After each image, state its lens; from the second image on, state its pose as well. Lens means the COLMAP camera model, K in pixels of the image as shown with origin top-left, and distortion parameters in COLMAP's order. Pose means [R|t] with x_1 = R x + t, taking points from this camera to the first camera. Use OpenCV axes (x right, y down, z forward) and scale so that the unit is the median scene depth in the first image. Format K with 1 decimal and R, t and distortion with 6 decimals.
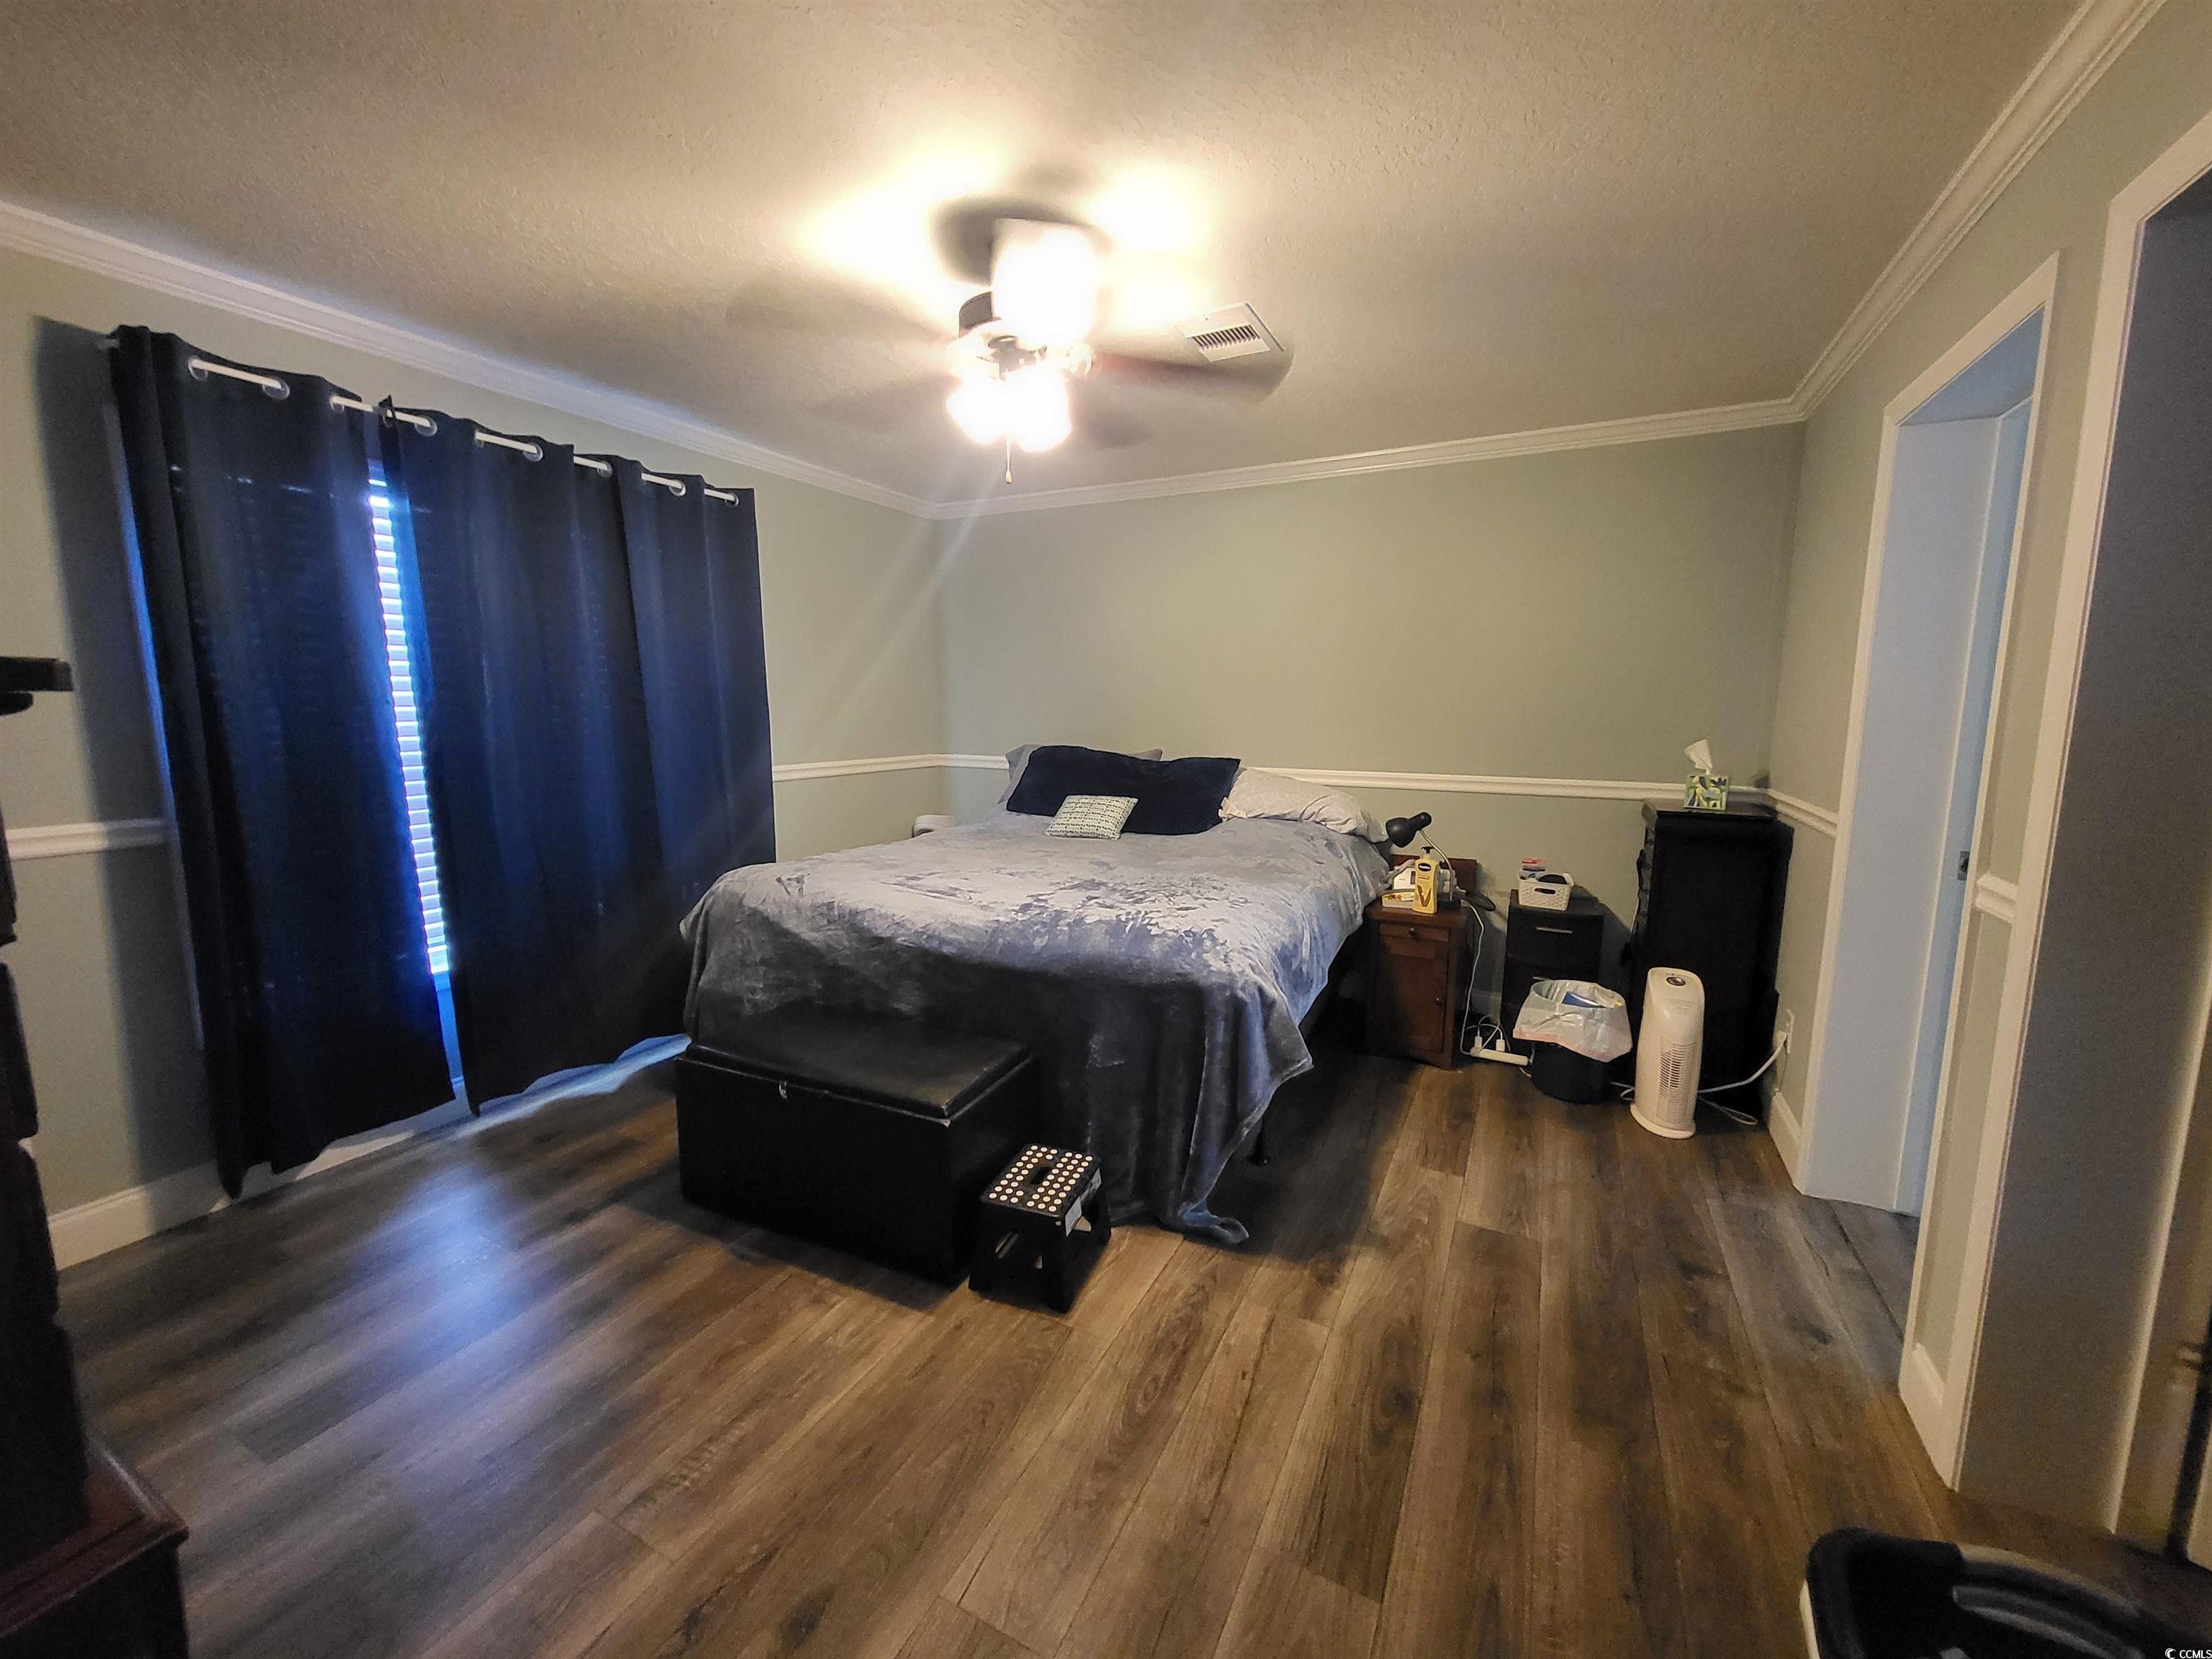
lens RADIAL K [[881.3, 0, 1106.0], [0, 881.3, 829.5], [0, 0, 1]] dist [0.014037, 0.000010]
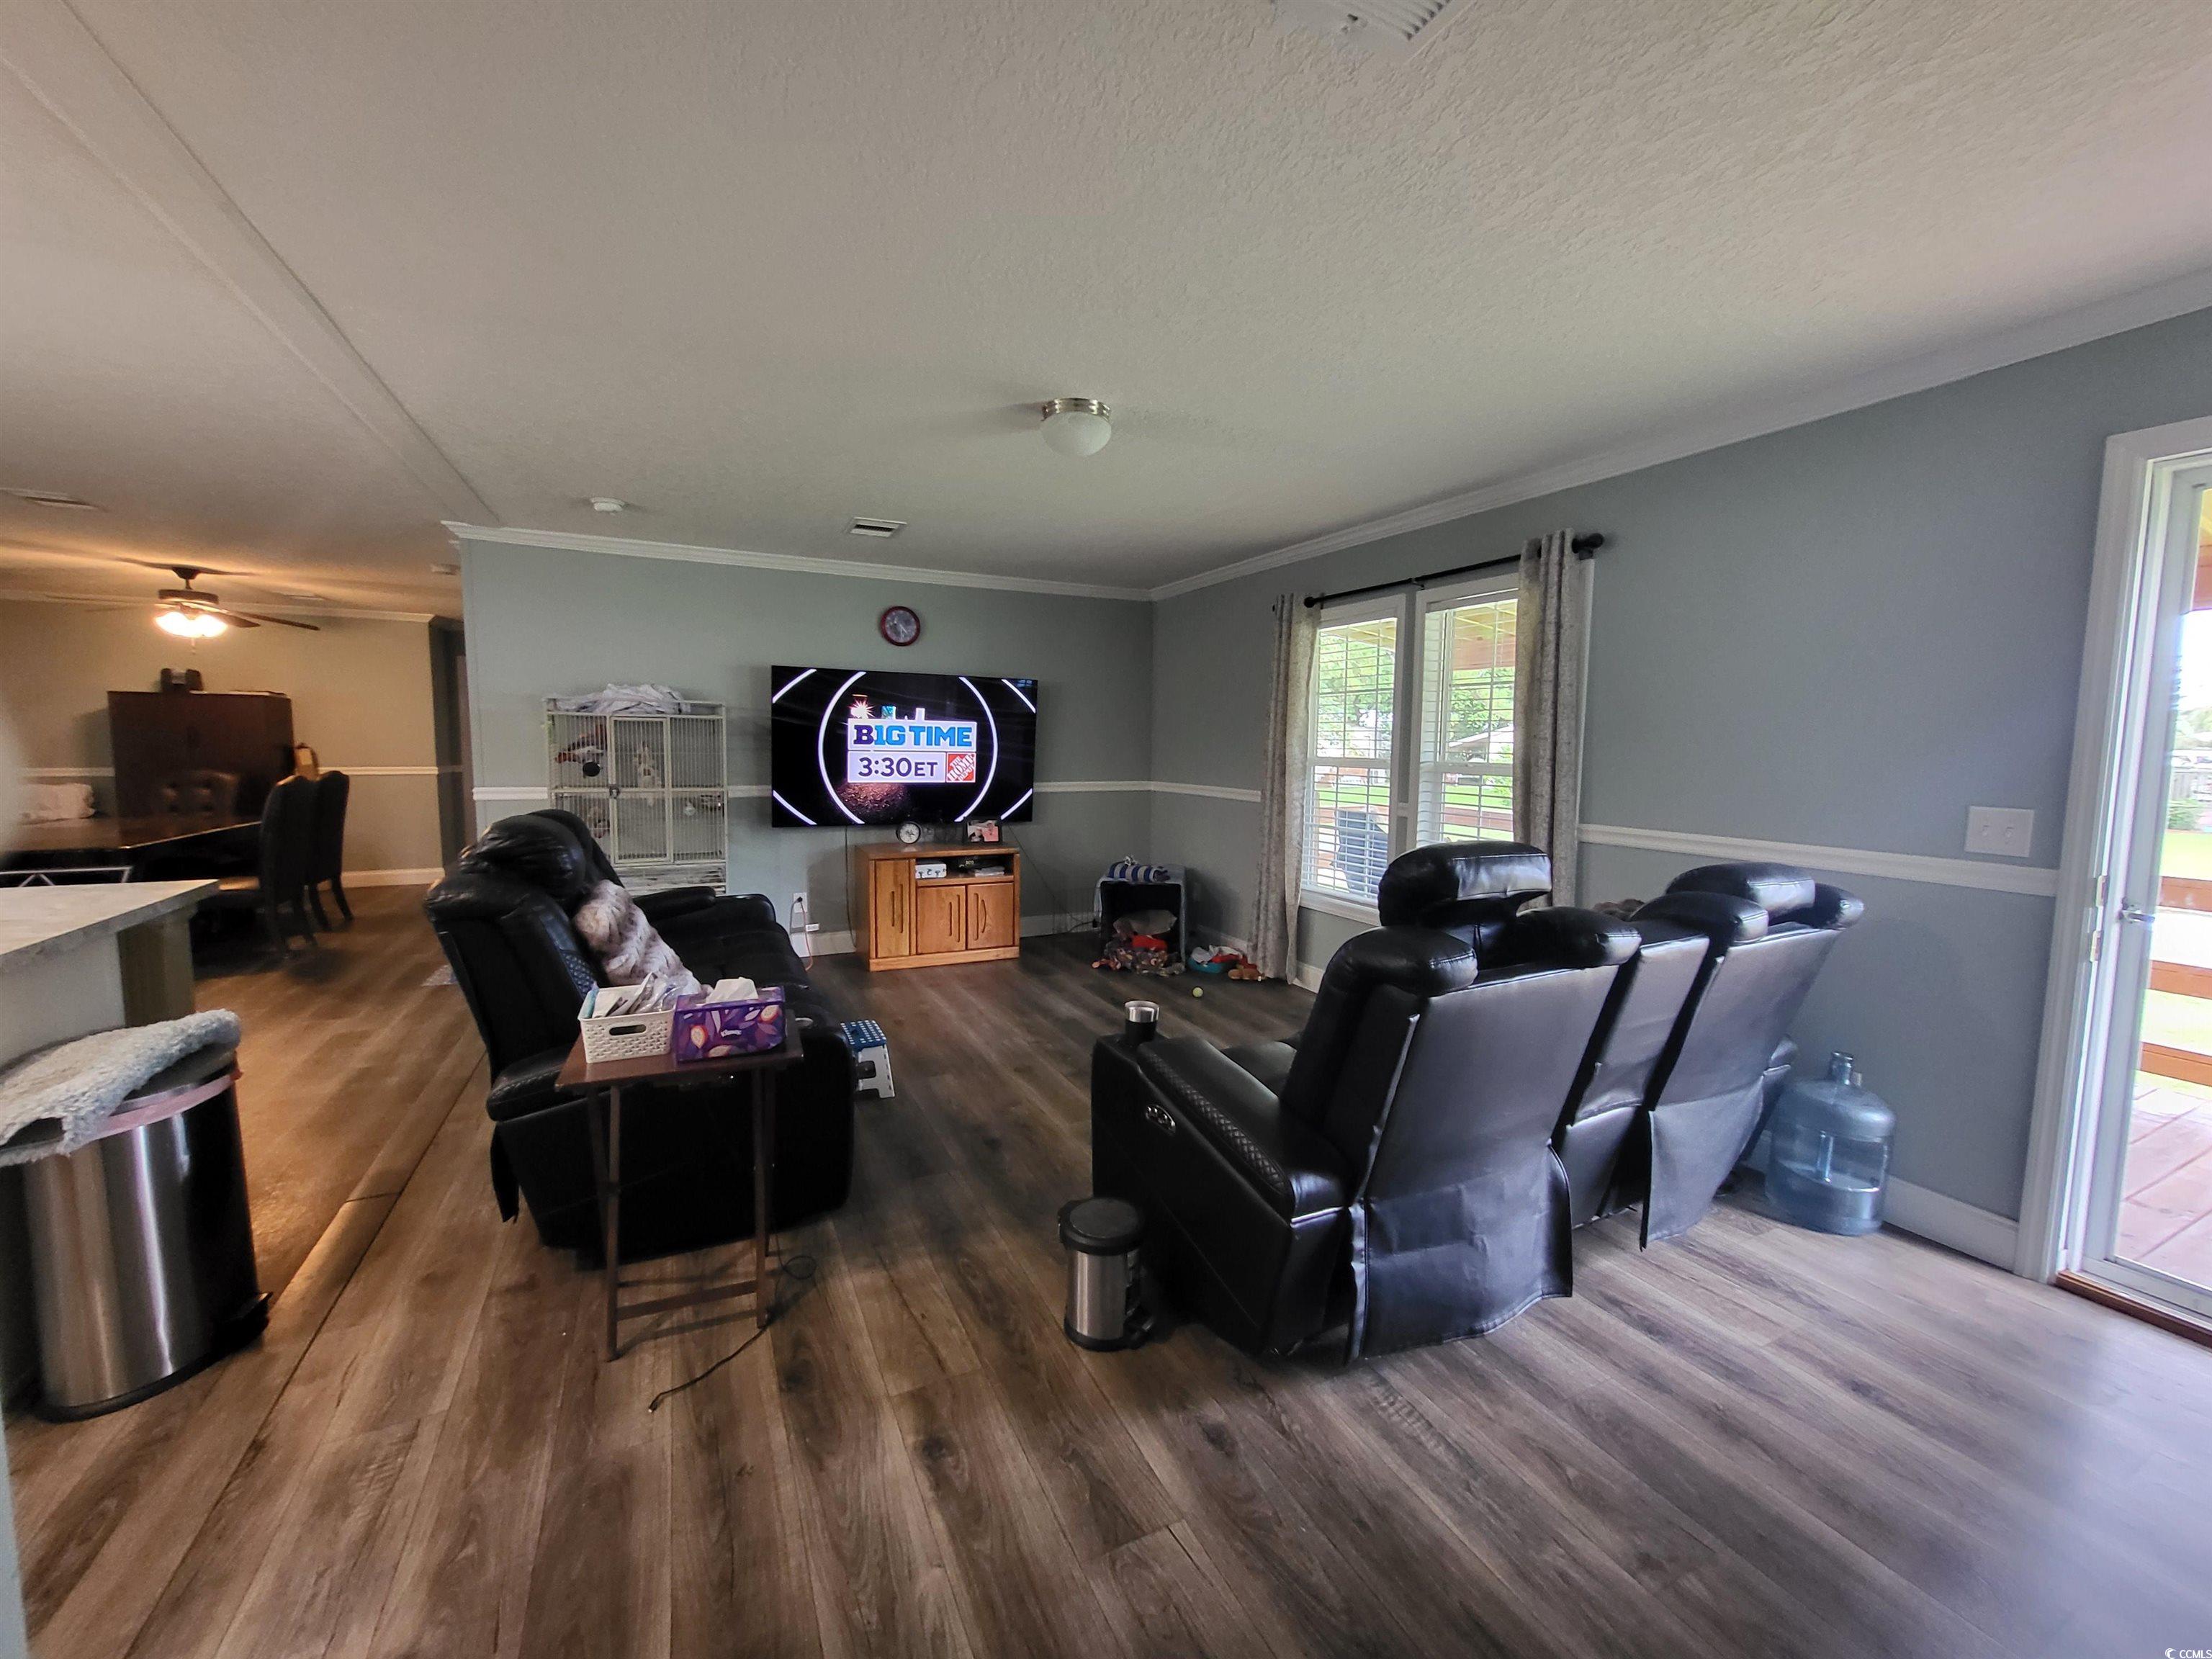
lens RADIAL K [[883.3, 0, 1106.0], [0, 883.3, 829.5], [0, 0, 1]] dist [0.001504, 0.000196]
pose [[-0.603375, 0.066607, -0.794671, 0.823597], [-0.126713, 0.975838, 0.178001, -0.224391], [0.787326, 0.208097, -0.580356, 1.603021]]
